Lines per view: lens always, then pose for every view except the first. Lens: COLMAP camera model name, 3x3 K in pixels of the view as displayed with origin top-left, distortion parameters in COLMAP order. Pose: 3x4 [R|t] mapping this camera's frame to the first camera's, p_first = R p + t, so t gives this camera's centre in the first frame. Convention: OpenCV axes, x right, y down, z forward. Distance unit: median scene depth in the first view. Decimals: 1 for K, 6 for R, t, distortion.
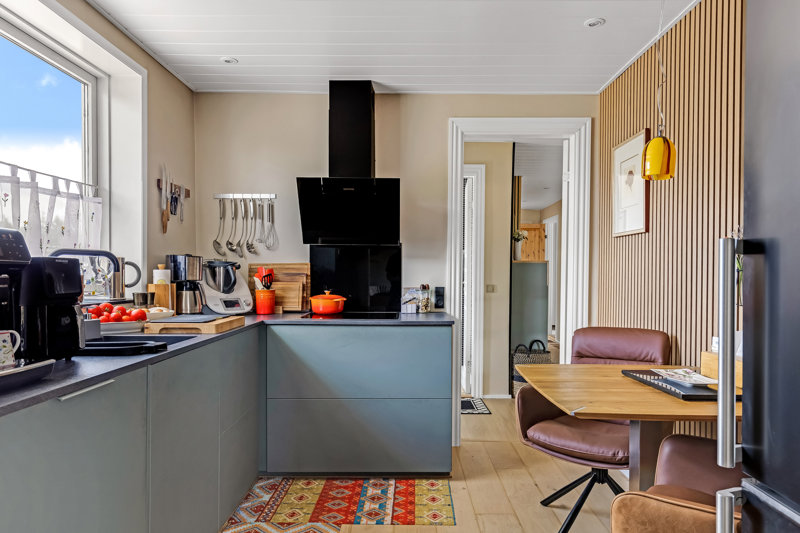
lens RADIAL K [[530.6, 0, 400.4], [0, 530.6, 269.2], [0, 0, 1]] dist [0.003142, 0.000755]
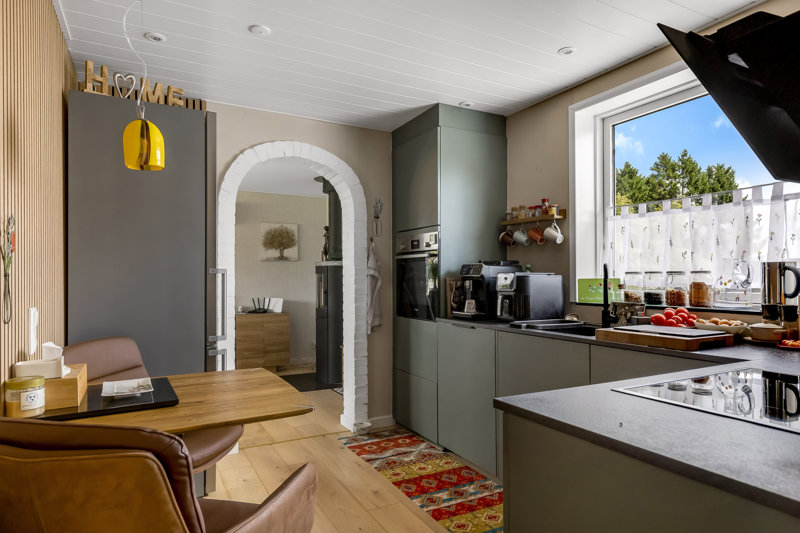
lens RADIAL K [[490.3, 0, 400.9], [0, 490.3, 269.5], [0, 0, 1]] dist [-0.002552, -0.000216]
pose [[0.470849, -0.015354, -0.882080, 0.779651], [0.005230, 0.999880, -0.014612, 0.001022], [0.882198, 0.002267, 0.470873, 0.447985]]
